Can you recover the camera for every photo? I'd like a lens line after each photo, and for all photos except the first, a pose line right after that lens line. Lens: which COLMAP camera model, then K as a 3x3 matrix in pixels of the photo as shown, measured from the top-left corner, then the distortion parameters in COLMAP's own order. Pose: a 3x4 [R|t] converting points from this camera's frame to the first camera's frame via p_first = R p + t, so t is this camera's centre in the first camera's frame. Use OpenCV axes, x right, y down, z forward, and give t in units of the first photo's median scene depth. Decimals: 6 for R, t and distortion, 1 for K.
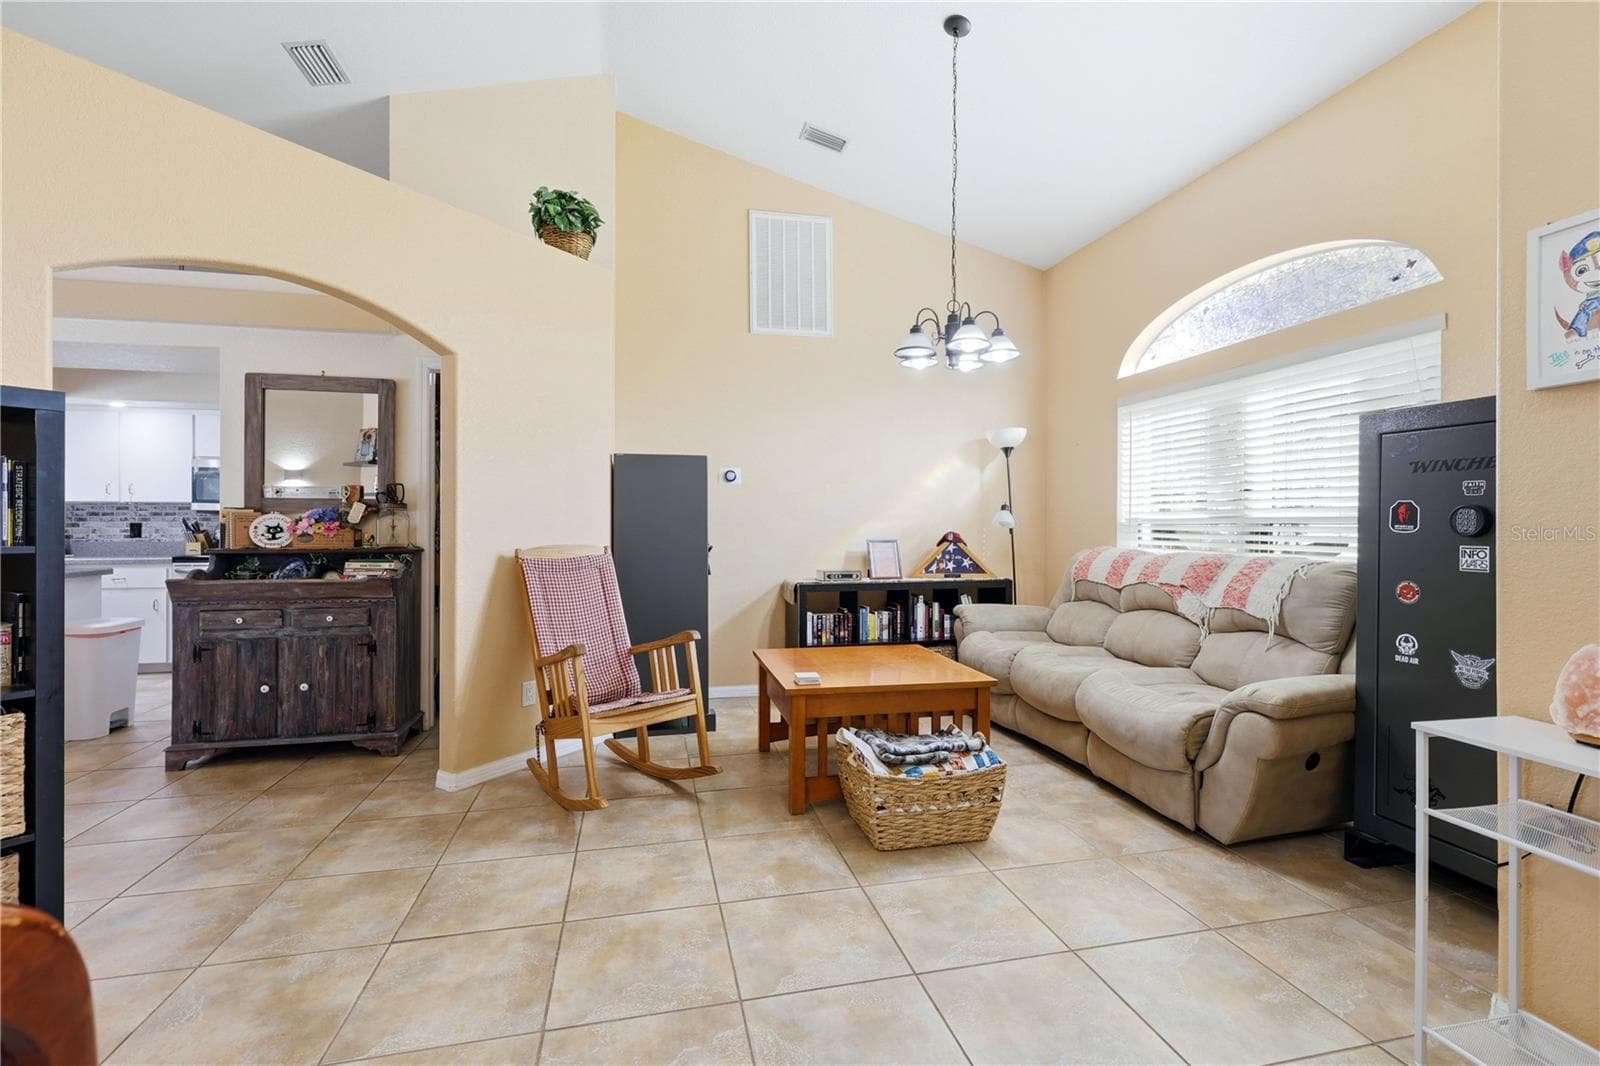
lens RADIAL K [[706.4, 0, 800.5], [0, 706.4, 525.2], [0, 0, 1]] dist [-0.000739, 0.002052]
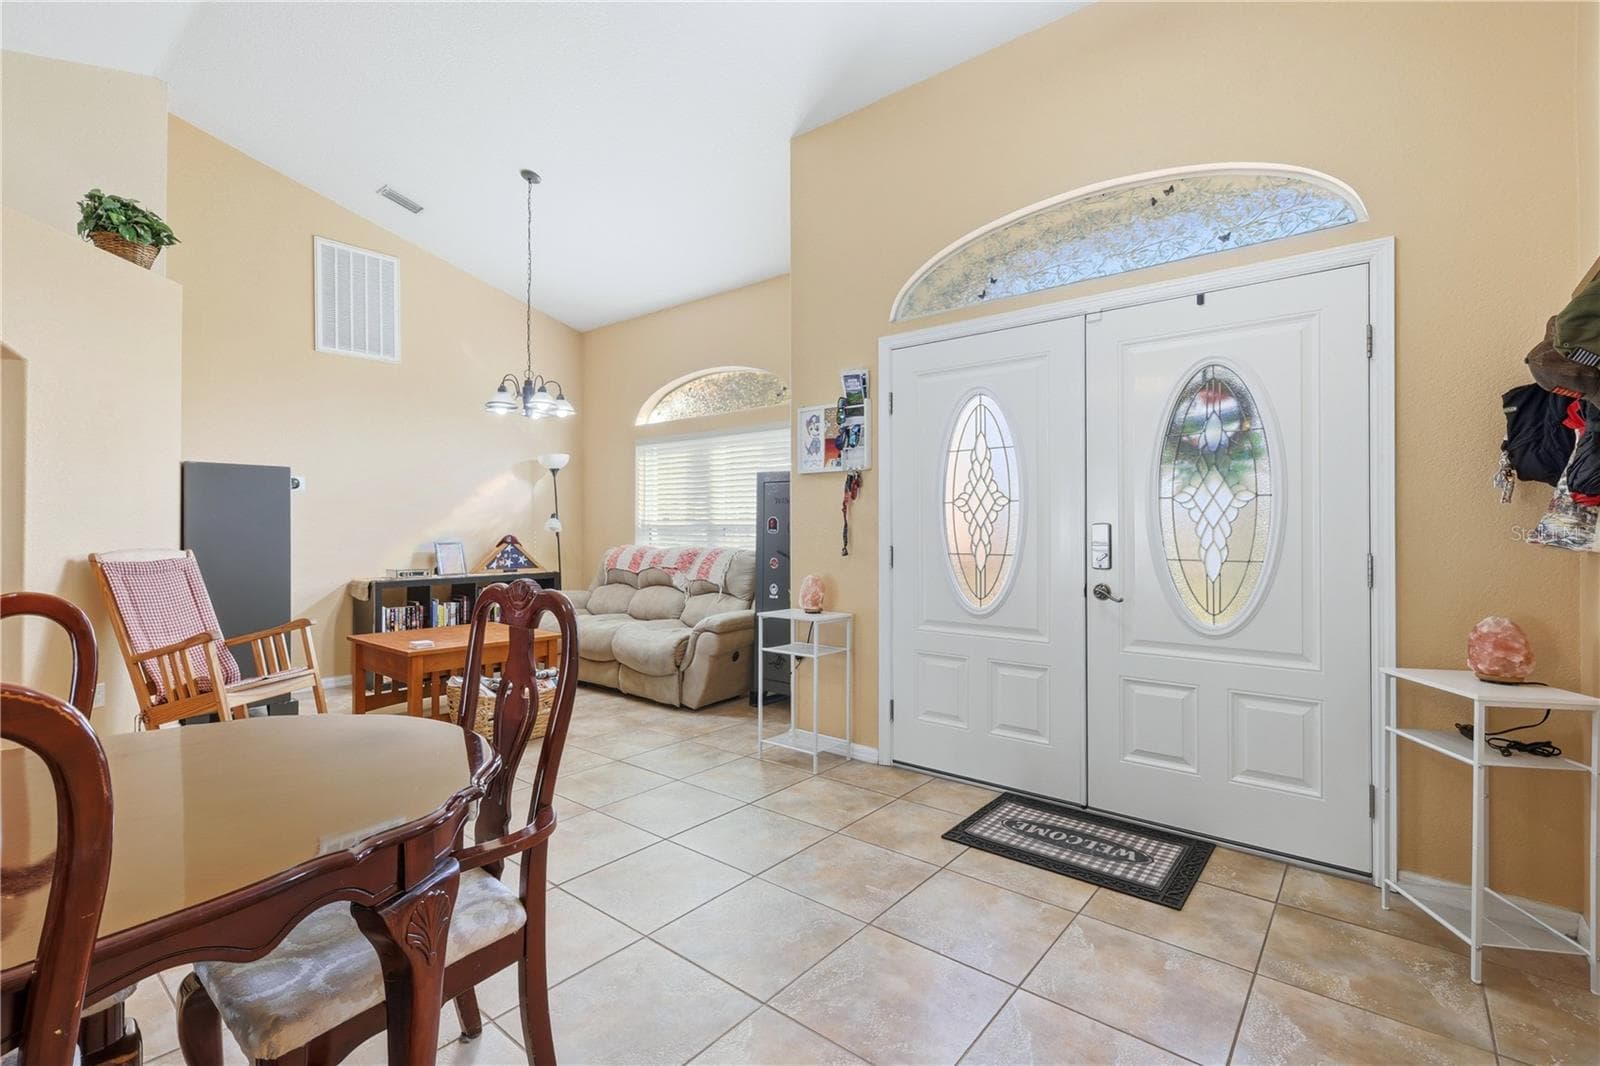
lens RADIAL K [[706.4, 0, 803.8], [0, 706.4, 526.1], [0, 0, 1]] dist [-0.000739, 0.002052]
pose [[0.786692, 0.002647, 0.617340, -0.197772], [0.000660, 0.999987, -0.005128, 0.000162], [-0.617345, 0.004441, 0.786680, -0.399429]]
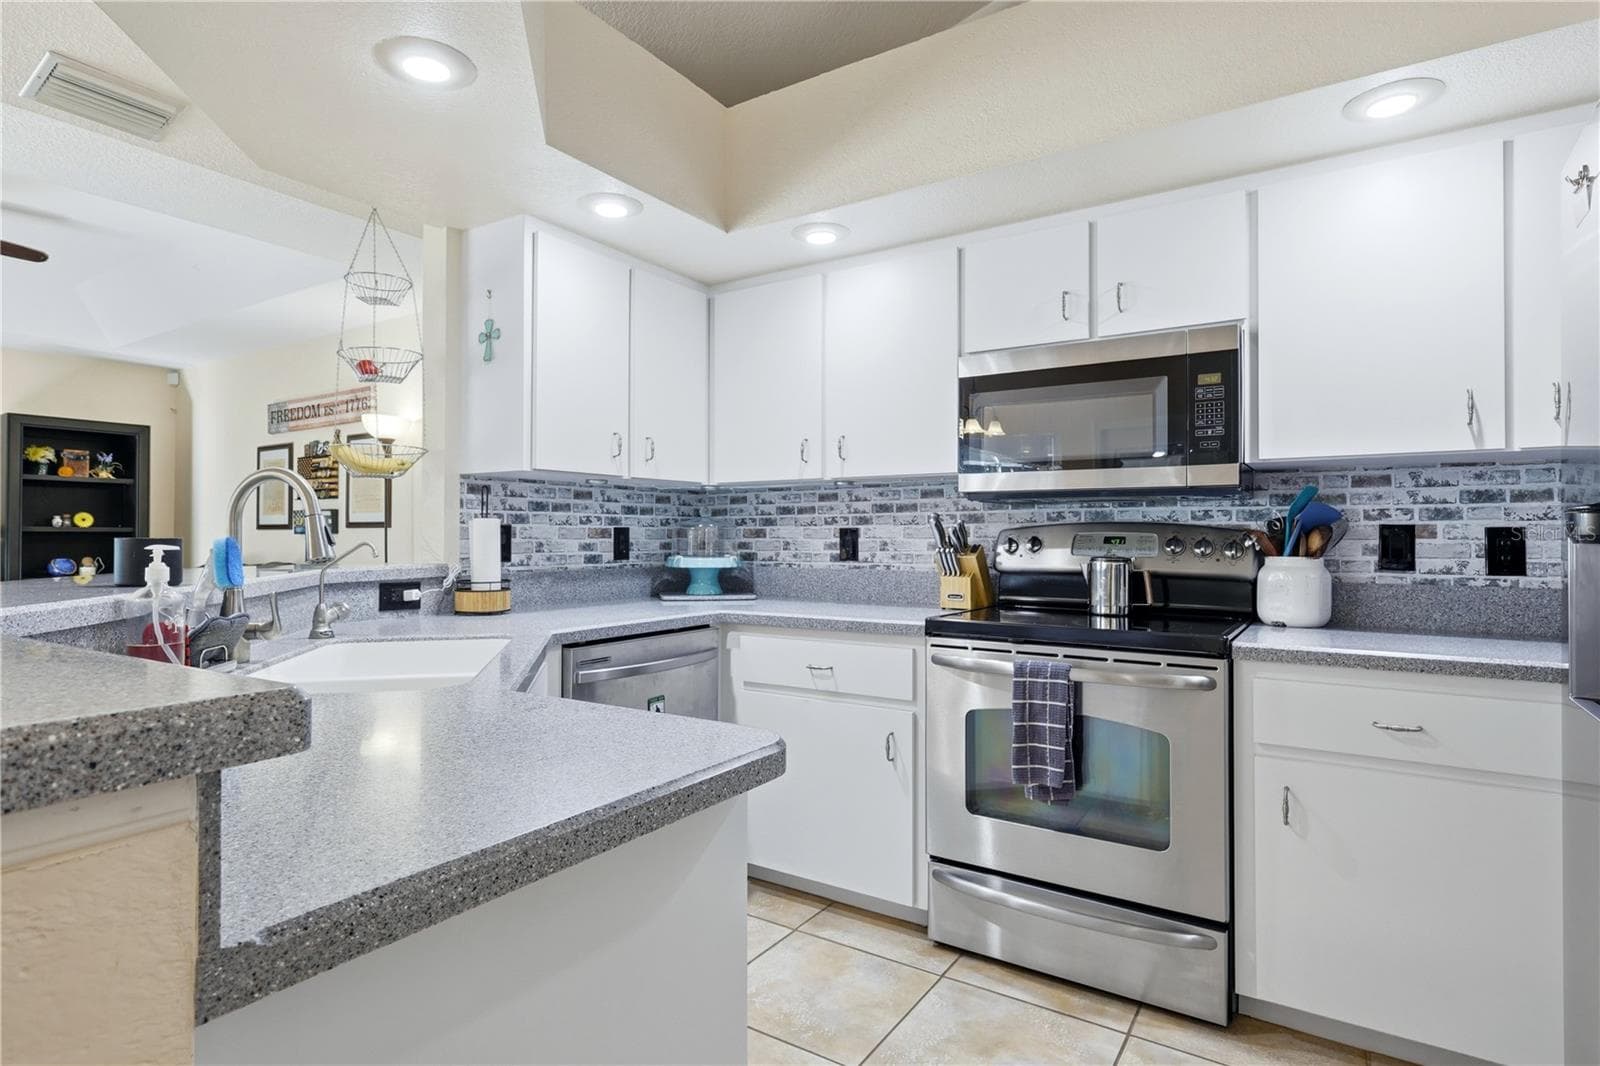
lens RADIAL K [[840.1, 0, 798.2], [0, 840.1, 530.6], [0, 0, 1]] dist [0.002021, -0.000289]
pose [[0.692729, -0.004762, -0.721182, -0.956120], [-0.002352, 0.999958, -0.008862, 0.005377], [0.721194, 0.007836, 0.692689, 1.004404]]
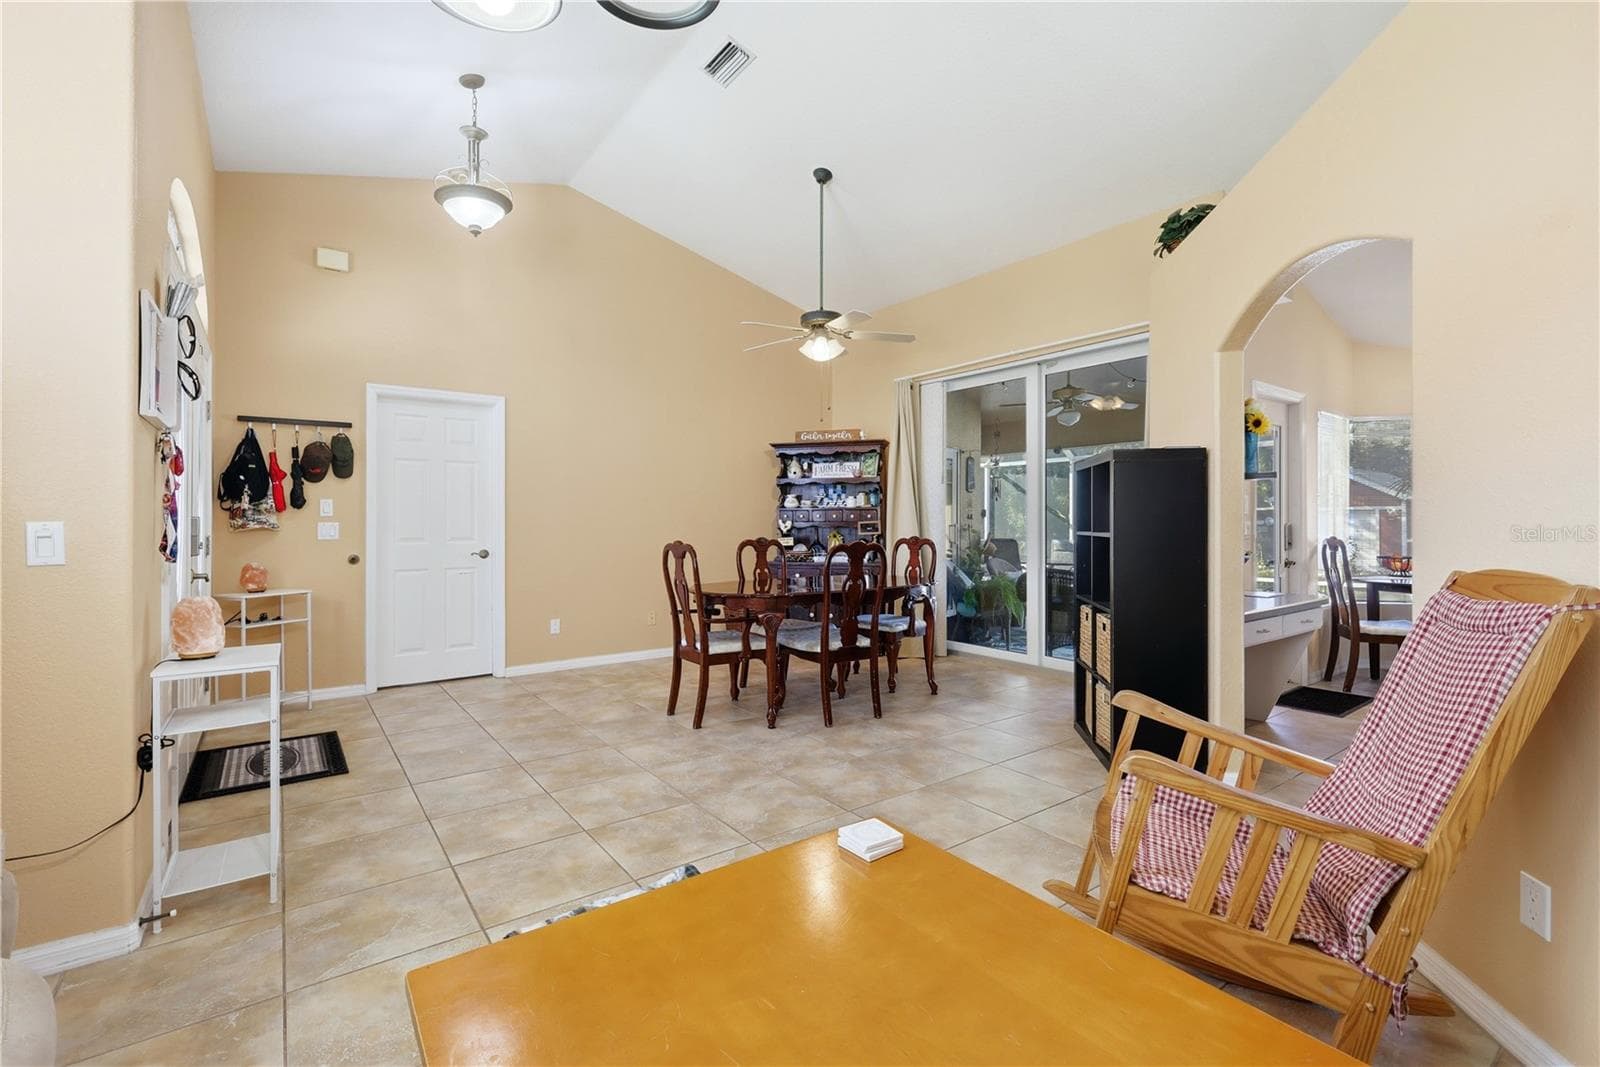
lens RADIAL K [[706.4, 0, 813.0], [0, 706.4, 518.1], [0, 0, 1]] dist [-0.000739, 0.002052]
pose [[-0.911471, -0.001405, -0.411363, 0.197349], [-0.000012, 0.999994, -0.003389, -0.001619], [0.411365, -0.003084, -0.911465, 1.146930]]
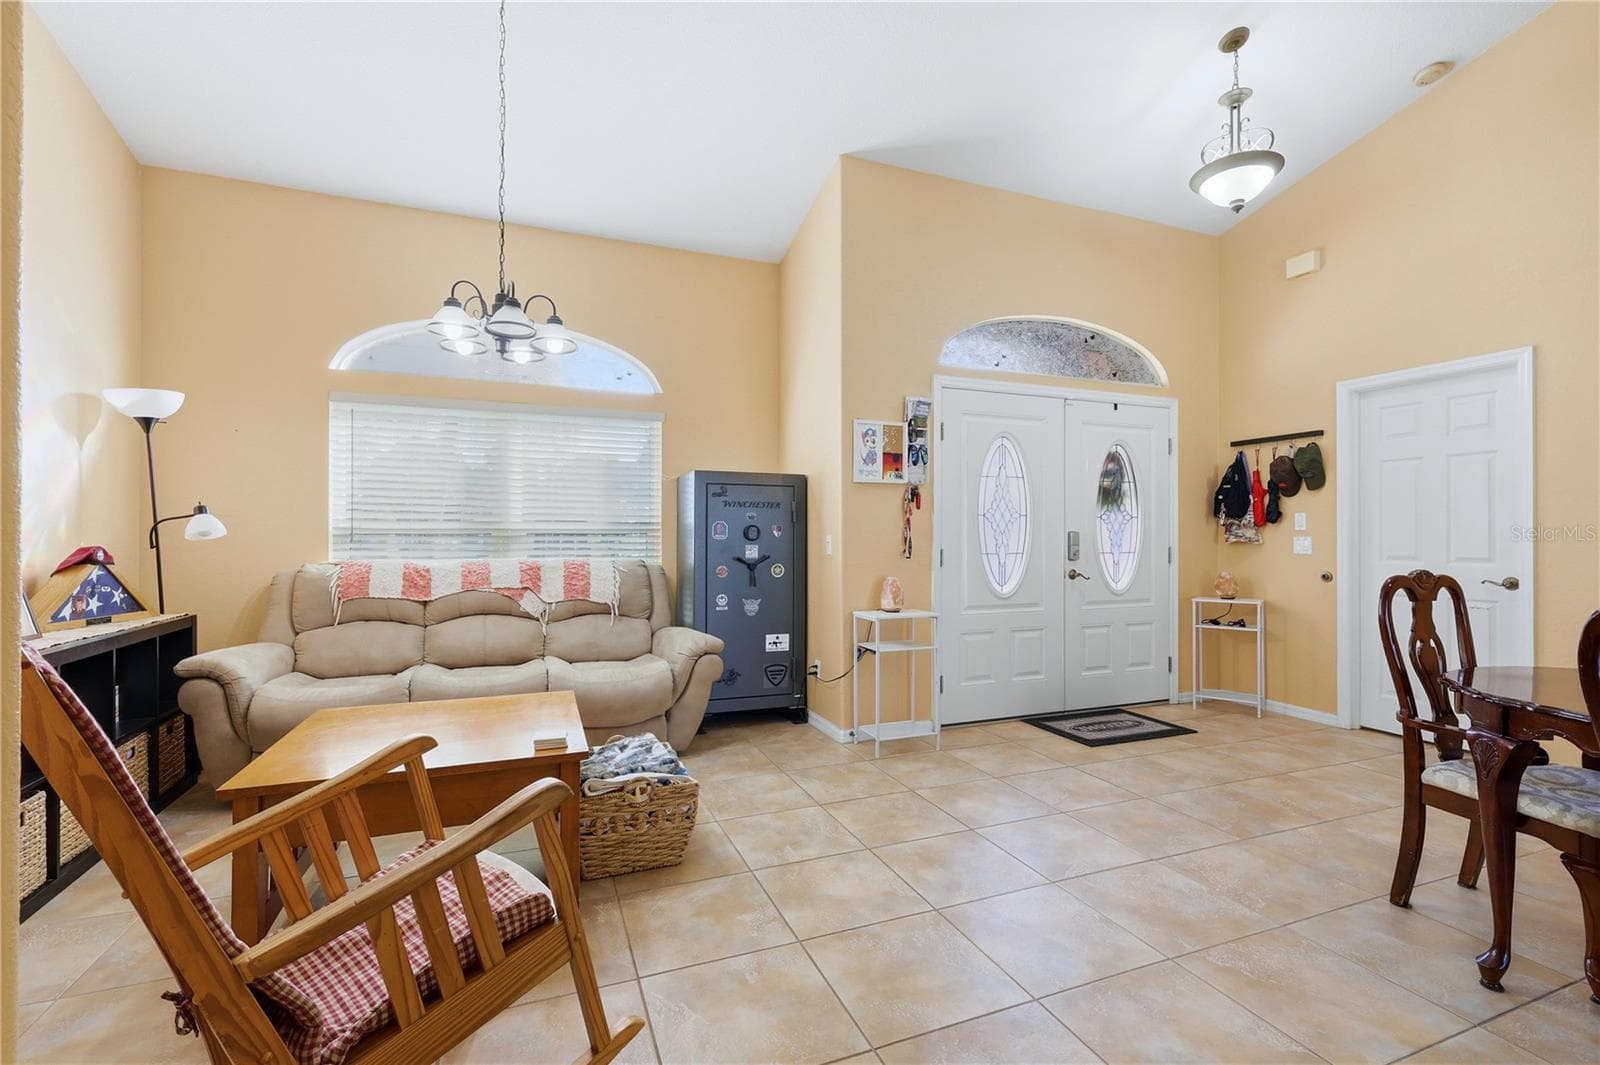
lens RADIAL K [[706.4, 0, 789.5], [0, 706.4, 529.3], [0, 0, 1]] dist [-0.000739, 0.002052]
pose [[-0.140763, 0.006309, 0.990023, -0.626257], [-0.000108, 0.999980, -0.006387, -0.002750], [-0.990043, -0.001006, -0.140759, 0.687694]]
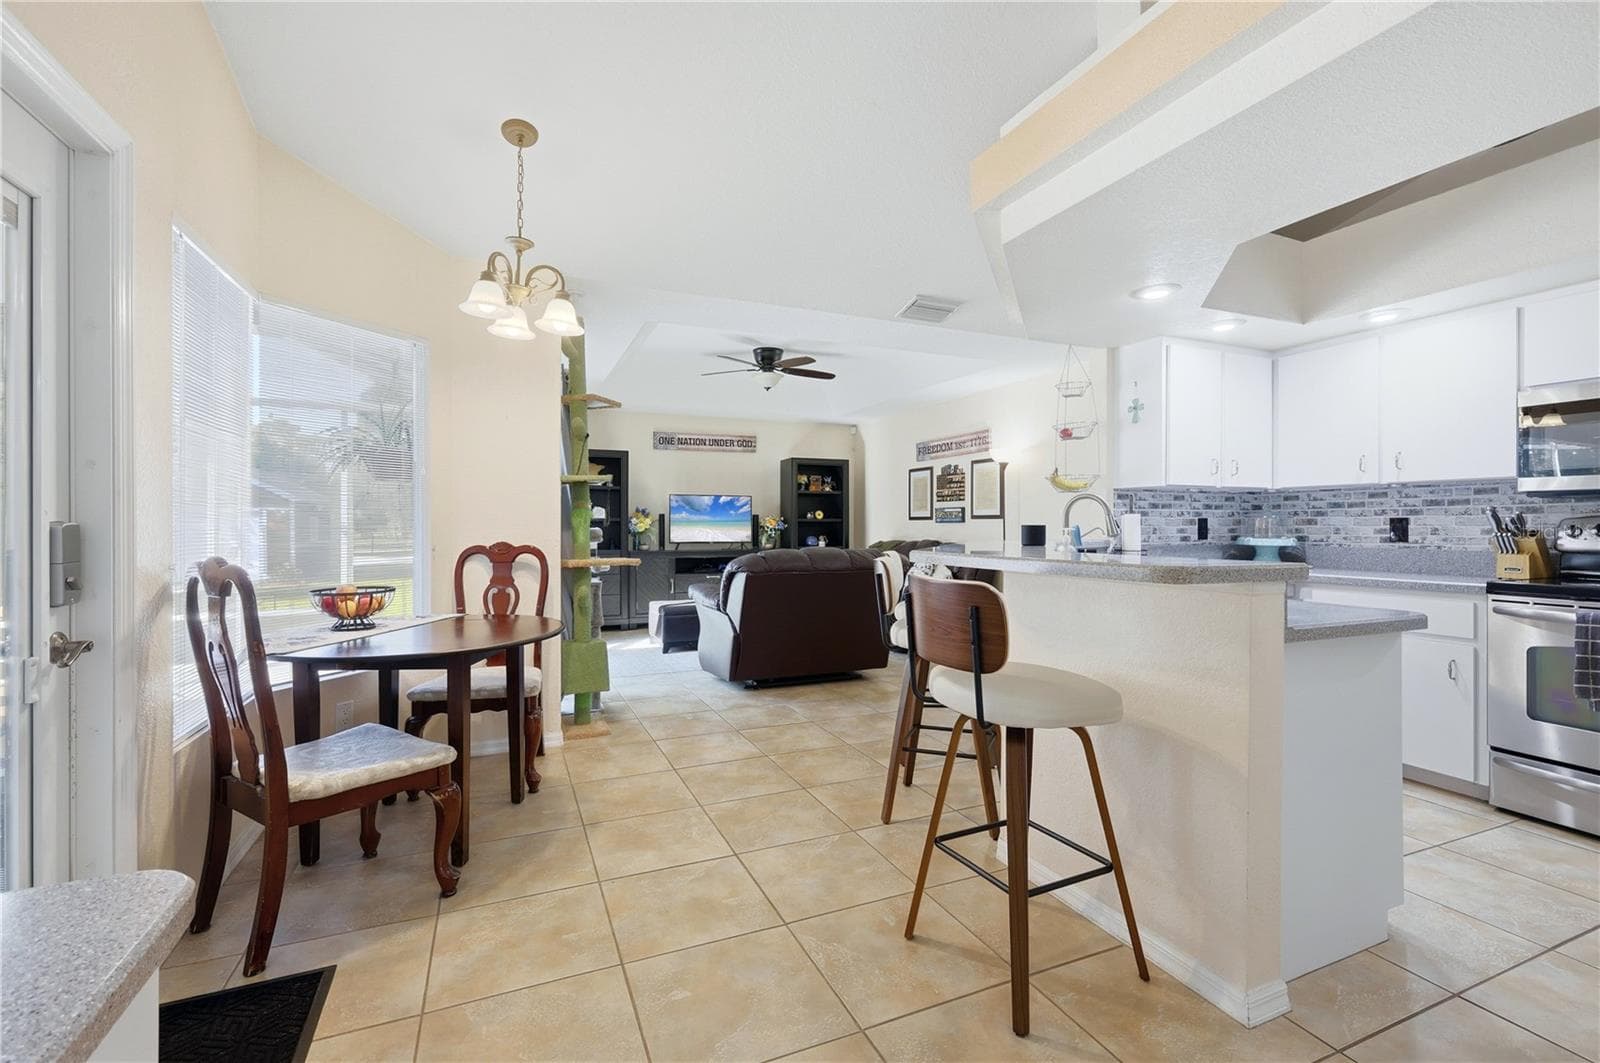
lens RADIAL K [[706.4, 0, 793.1], [0, 706.4, 525.1], [0, 0, 1]] dist [-0.000739, 0.002052]
pose [[0.176366, 0.001792, -0.984323, -0.718817], [-0.001689, 0.999997, 0.001518, 0.004967], [0.984323, 0.001395, 0.176368, 0.627621]]
